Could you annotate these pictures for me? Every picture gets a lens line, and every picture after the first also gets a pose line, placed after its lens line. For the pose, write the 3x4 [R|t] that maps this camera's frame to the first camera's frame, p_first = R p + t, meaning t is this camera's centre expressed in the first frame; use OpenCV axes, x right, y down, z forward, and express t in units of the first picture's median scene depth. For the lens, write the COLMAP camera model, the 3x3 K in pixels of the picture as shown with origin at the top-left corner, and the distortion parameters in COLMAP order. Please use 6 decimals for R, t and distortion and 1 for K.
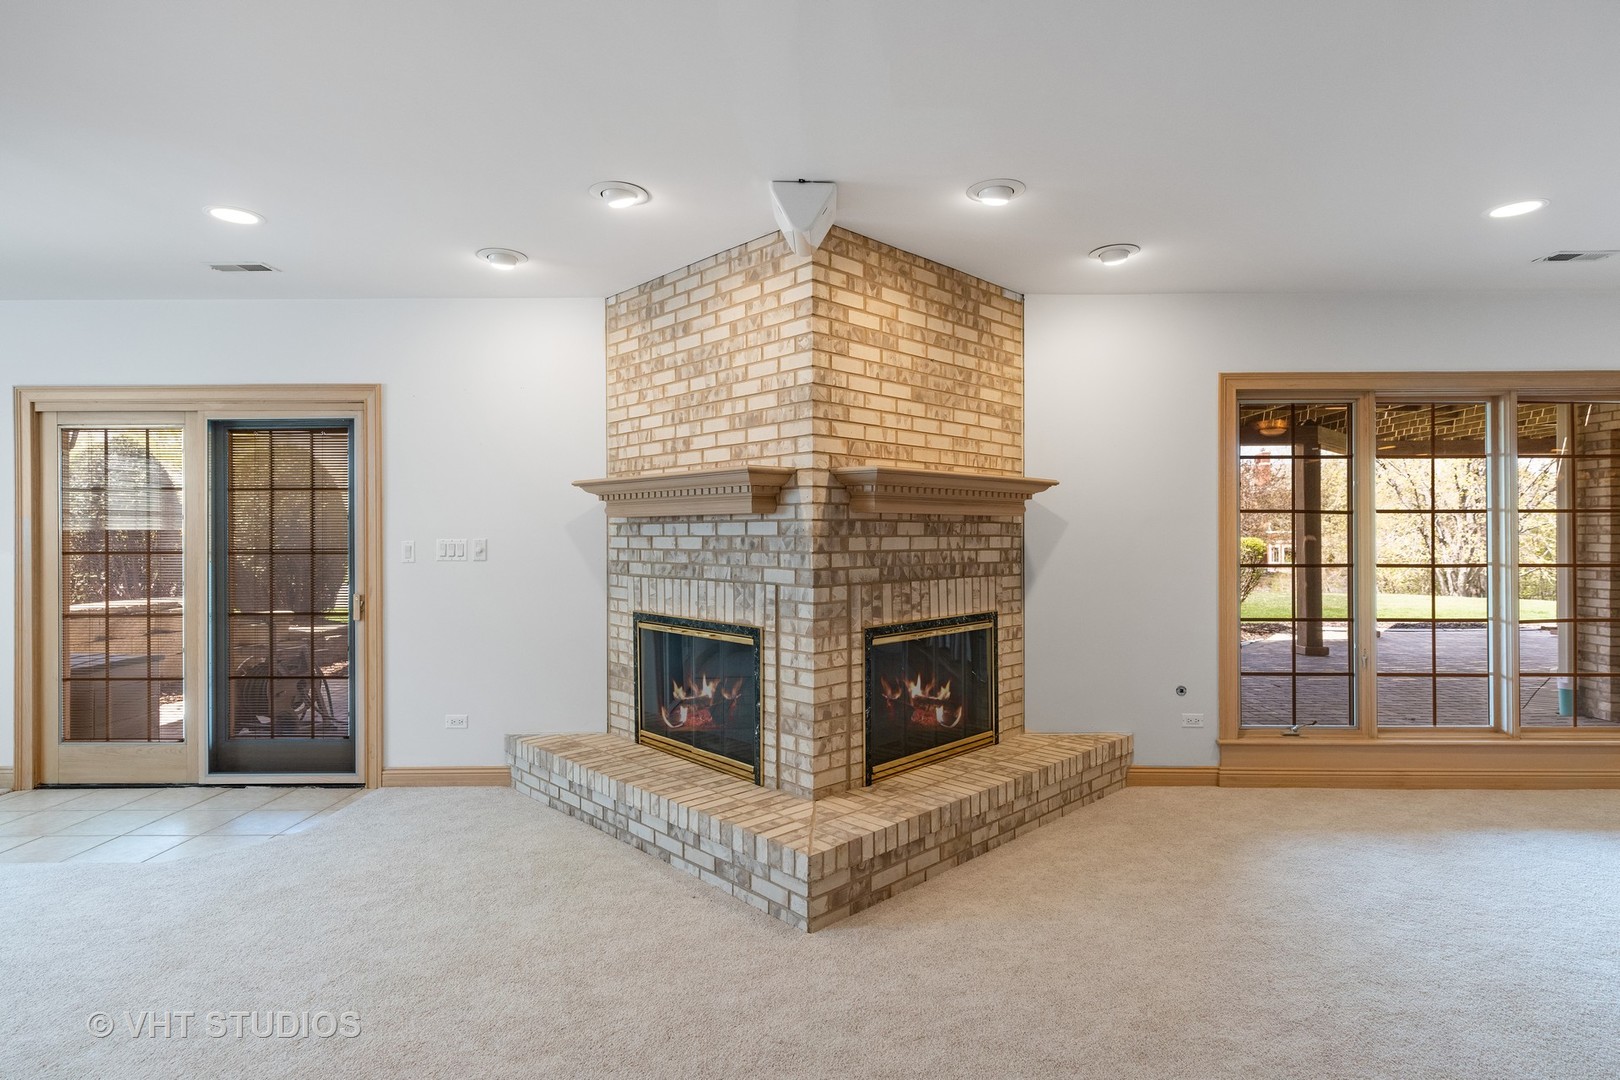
lens RADIAL K [[849.6, 0, 811.3], [0, 849.6, 541.8], [0, 0, 1]] dist [0.003135, -0.000589]
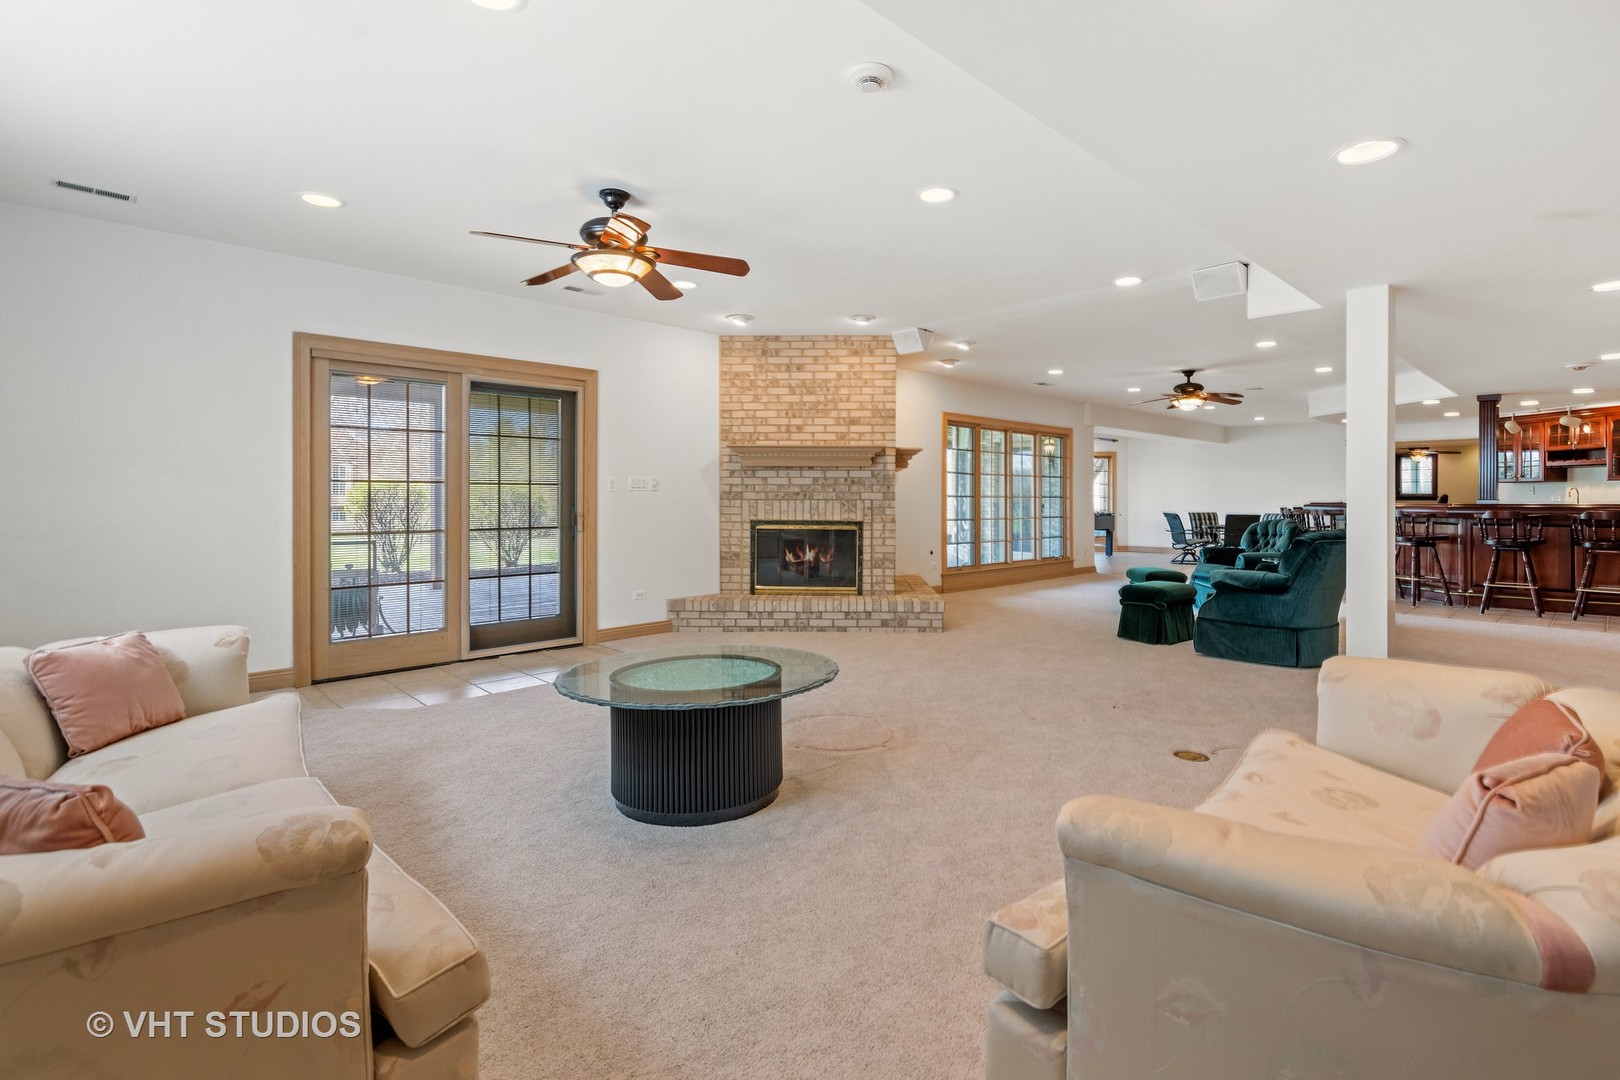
lens RADIAL K [[859.3, 0, 807.1], [0, 859.3, 526.9], [0, 0, 1]] dist [0.000340, 0.000073]
pose [[0.688463, -0.017337, 0.725064, -1.542790], [0.002752, 0.999769, 0.021293, 0.063835], [-0.725266, -0.012664, 0.688352, -0.340277]]
